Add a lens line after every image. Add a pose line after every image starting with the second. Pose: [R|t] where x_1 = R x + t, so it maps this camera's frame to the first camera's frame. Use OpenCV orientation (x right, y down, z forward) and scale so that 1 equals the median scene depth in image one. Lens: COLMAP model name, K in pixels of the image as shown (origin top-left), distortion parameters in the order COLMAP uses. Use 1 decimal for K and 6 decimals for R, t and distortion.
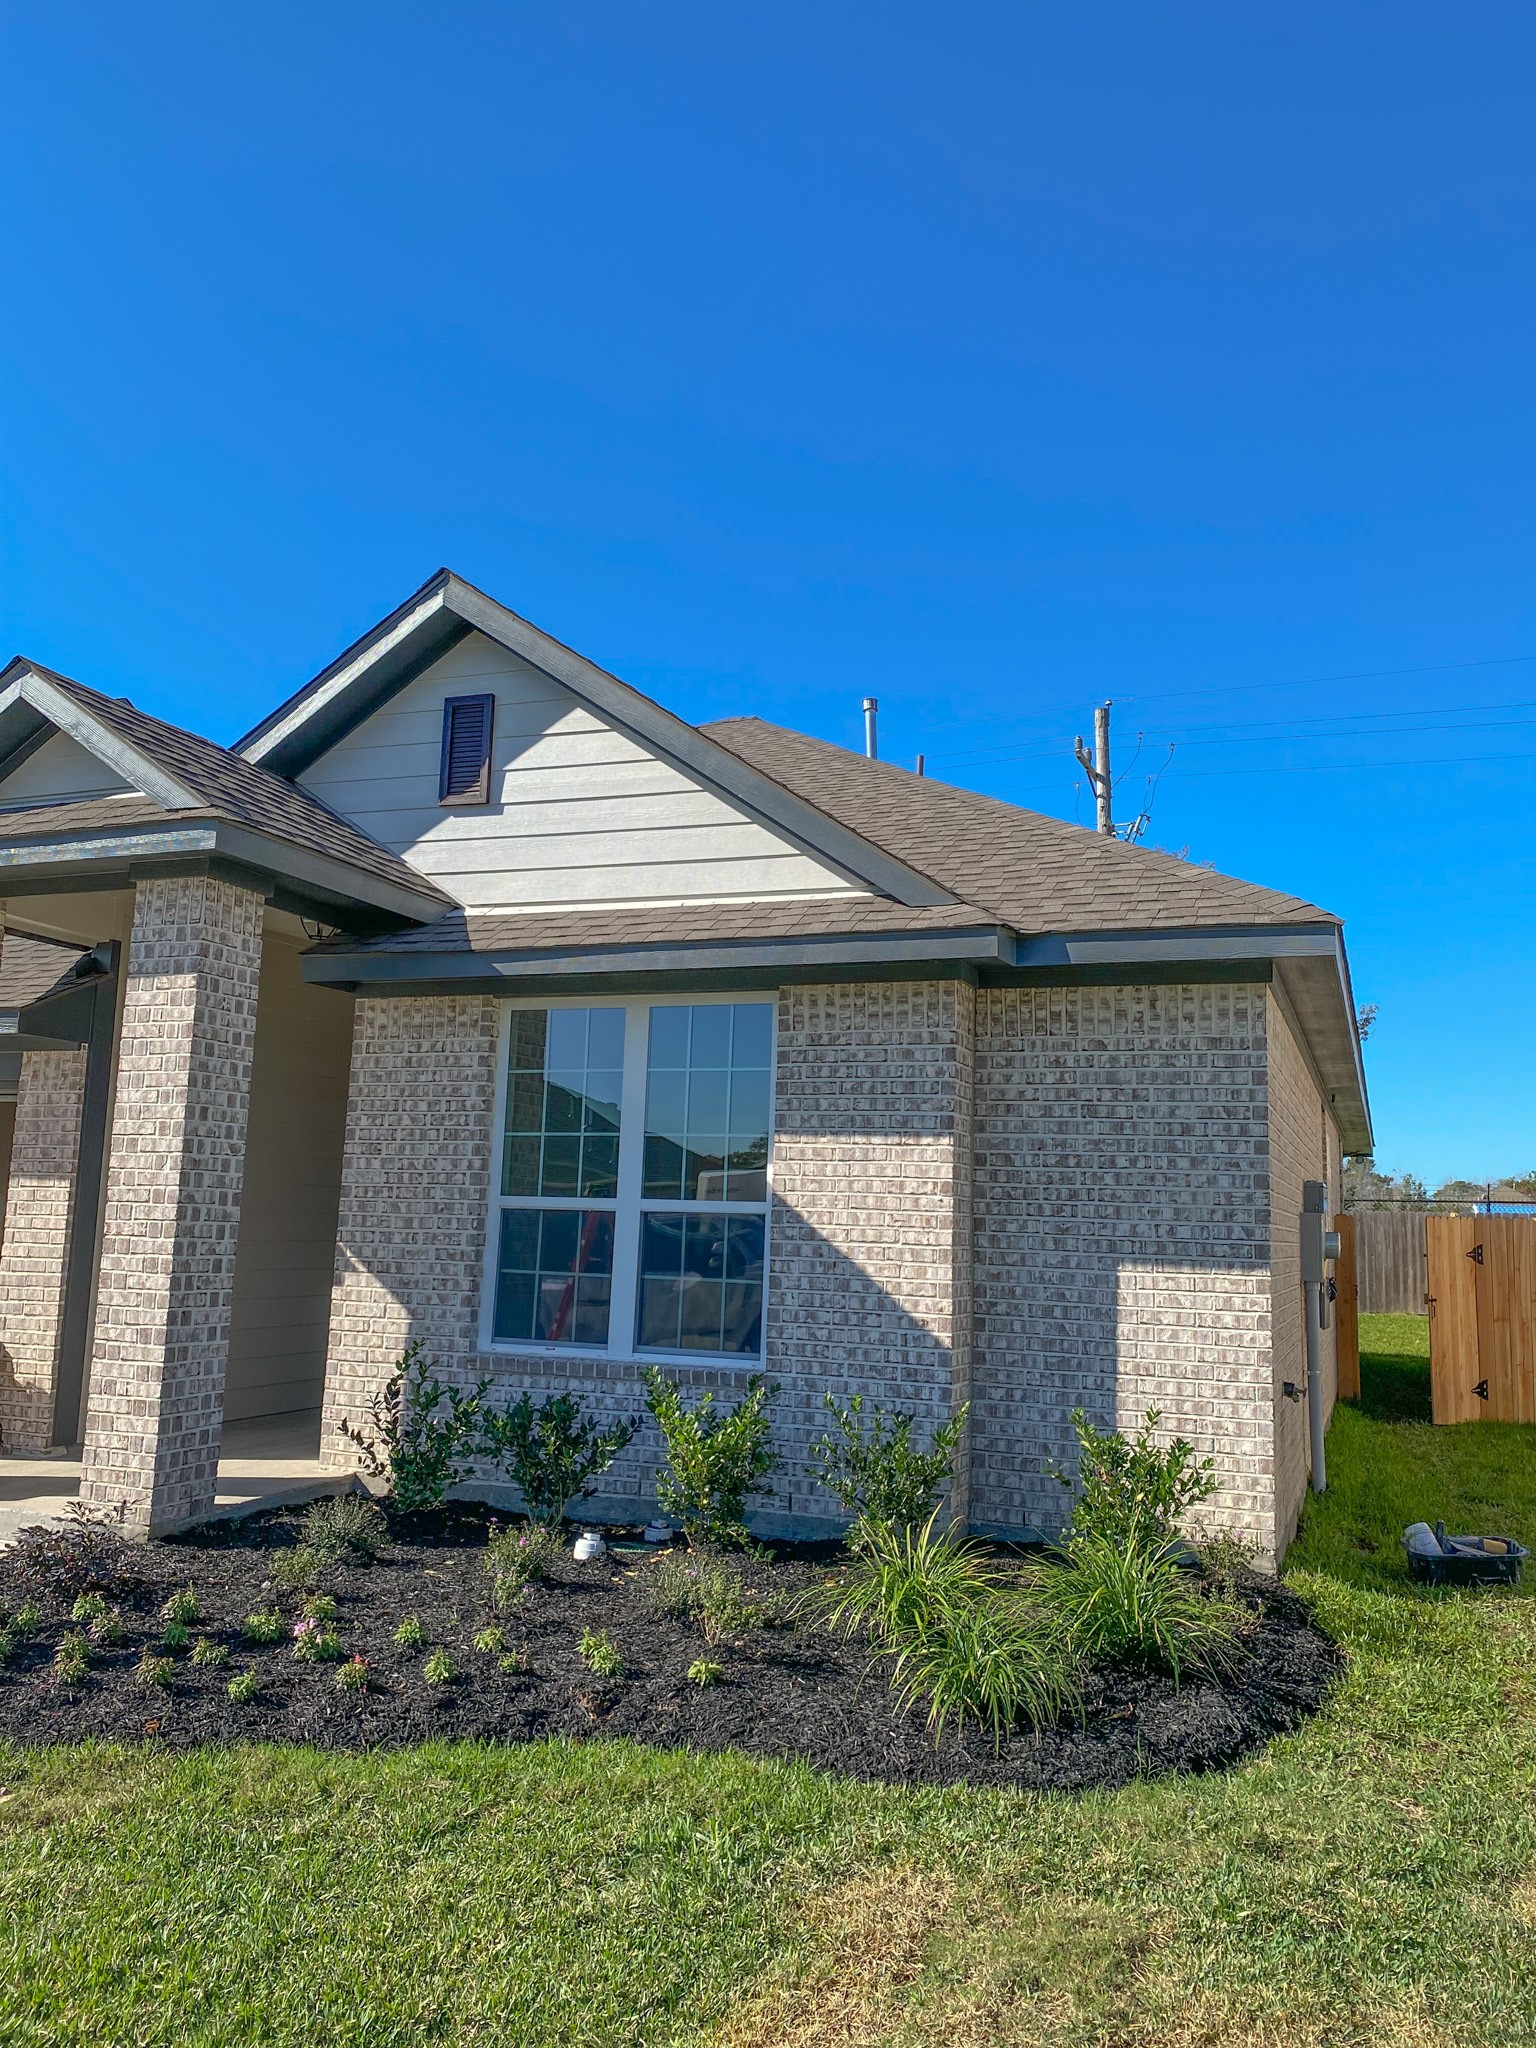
lens RADIAL K [[1566.9, 0, 768.0], [0, 1566.9, 1024.0], [0, 0, 1]] dist [0.179670, -0.485559]
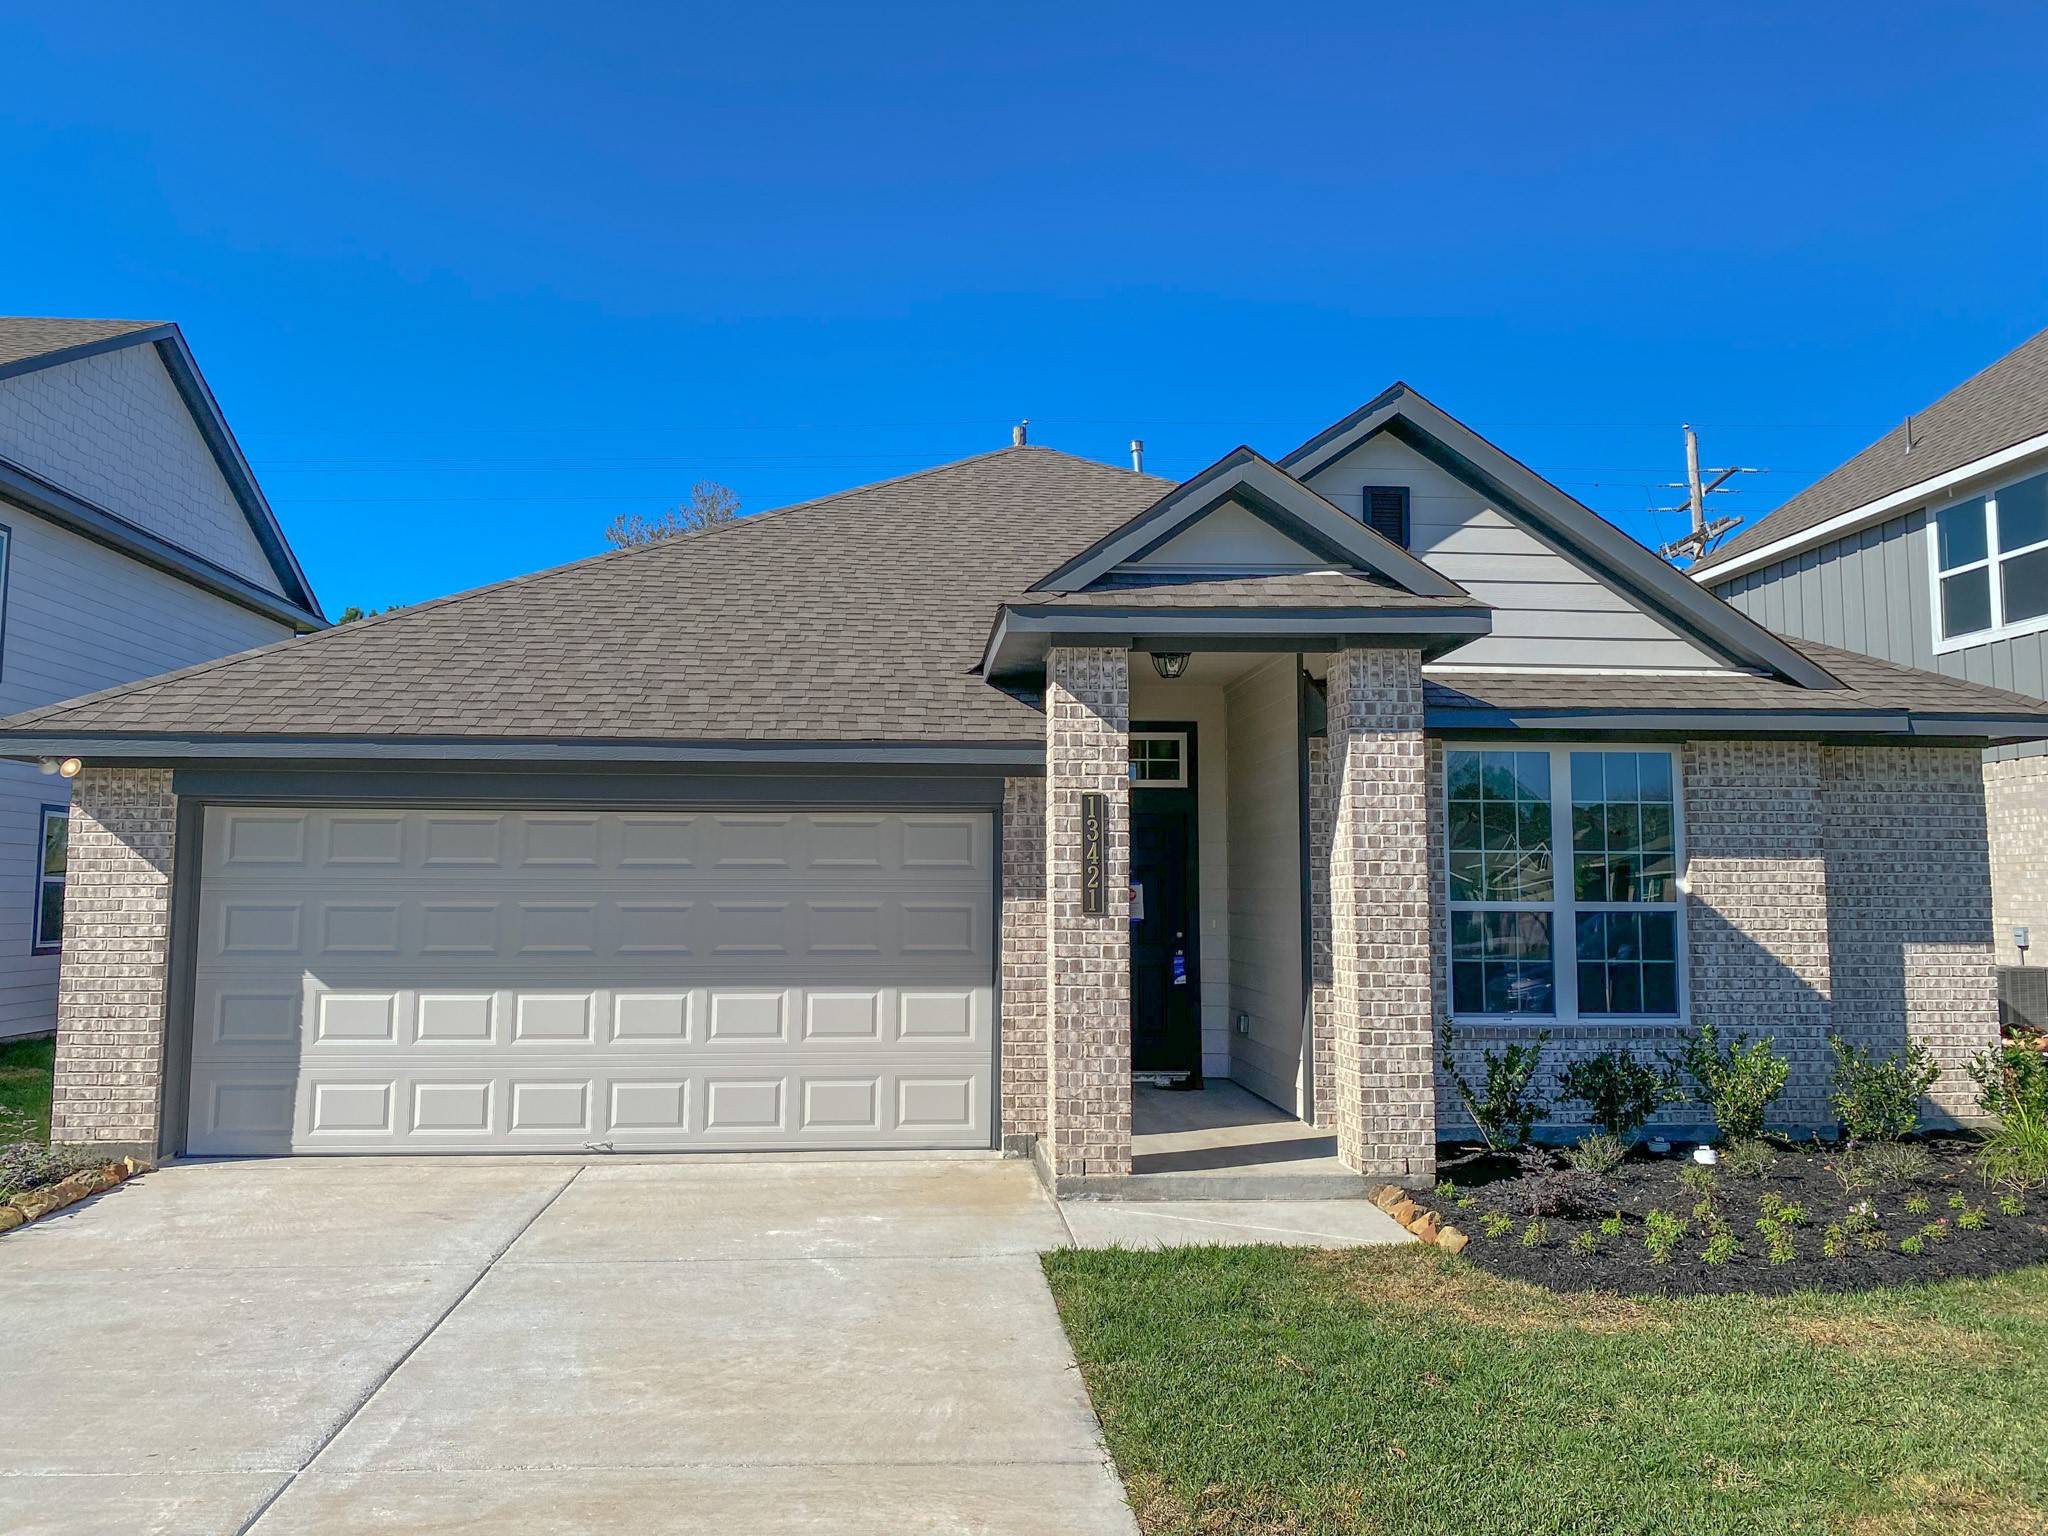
lens RADIAL K [[1573.1, 0, 1020.1], [0, 1573.1, 775.6], [0, 0, 1]] dist [0.062664, -0.052780]
pose [[0.895194, 0.005834, 0.445639, -1.156831], [-0.030503, 0.998372, 0.048204, -0.044406], [-0.444632, -0.056746, 0.893914, 0.045251]]
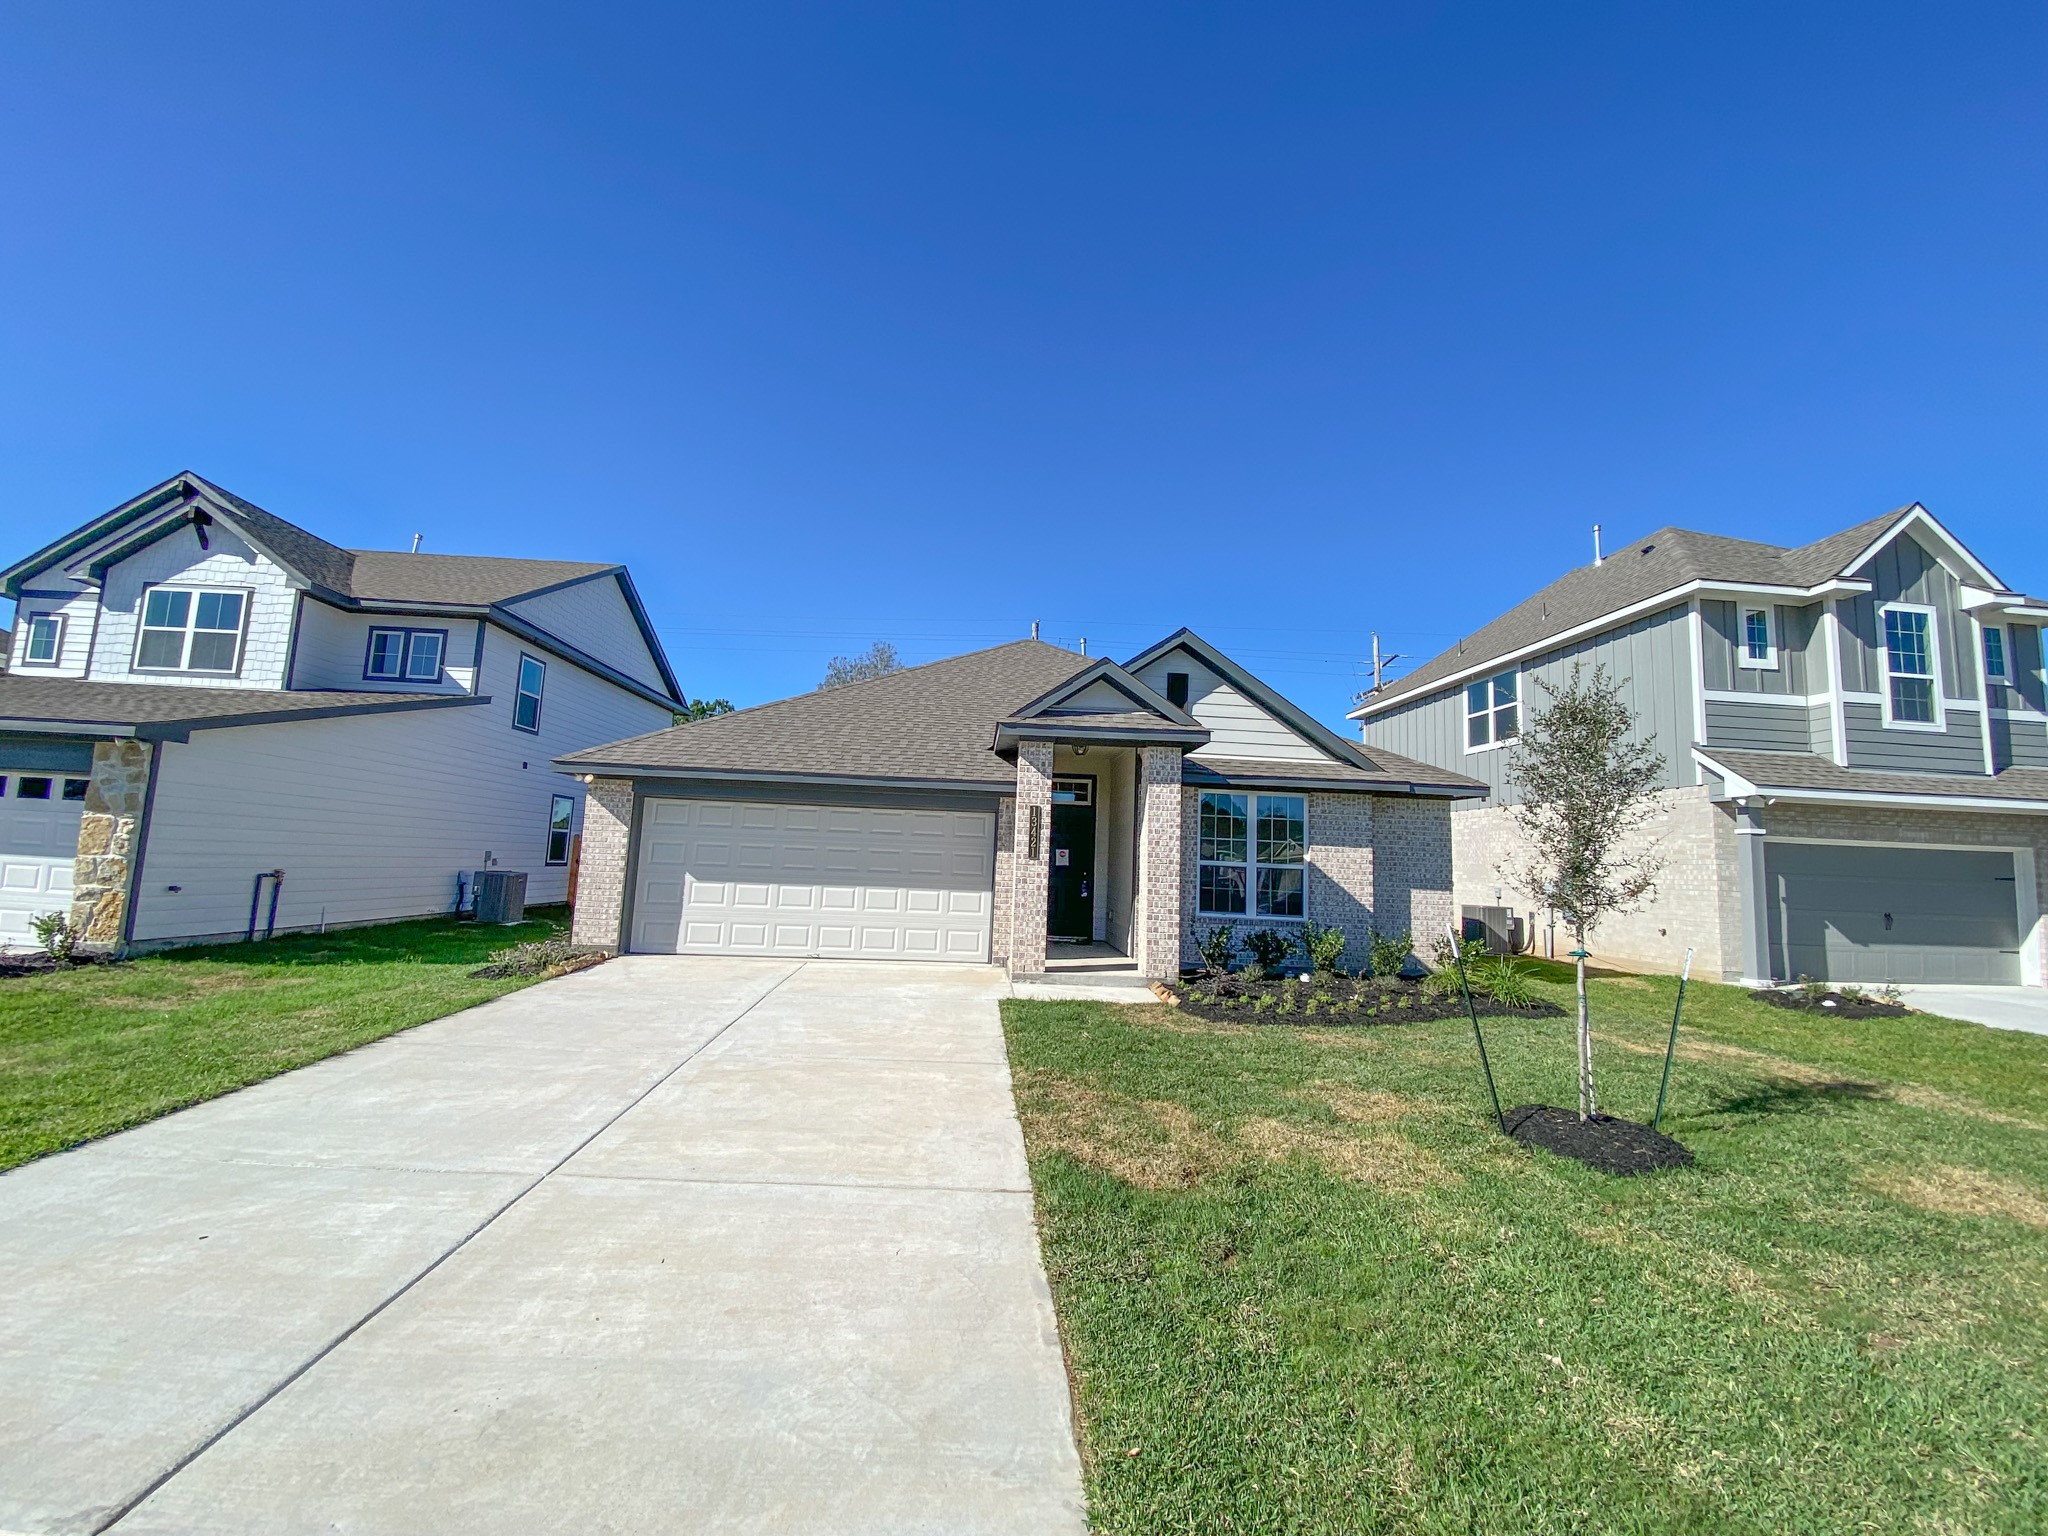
lens RADIAL K [[839.7, 0, 1027.3], [0, 839.7, 774.6], [0, 0, 1]] dist [0.079122, 0.000003]
pose [[0.901759, 0.049945, 0.429344, -1.216440], [-0.066085, 0.997554, 0.022755, -0.061038], [-0.427158, -0.048893, 0.902854, -0.219806]]
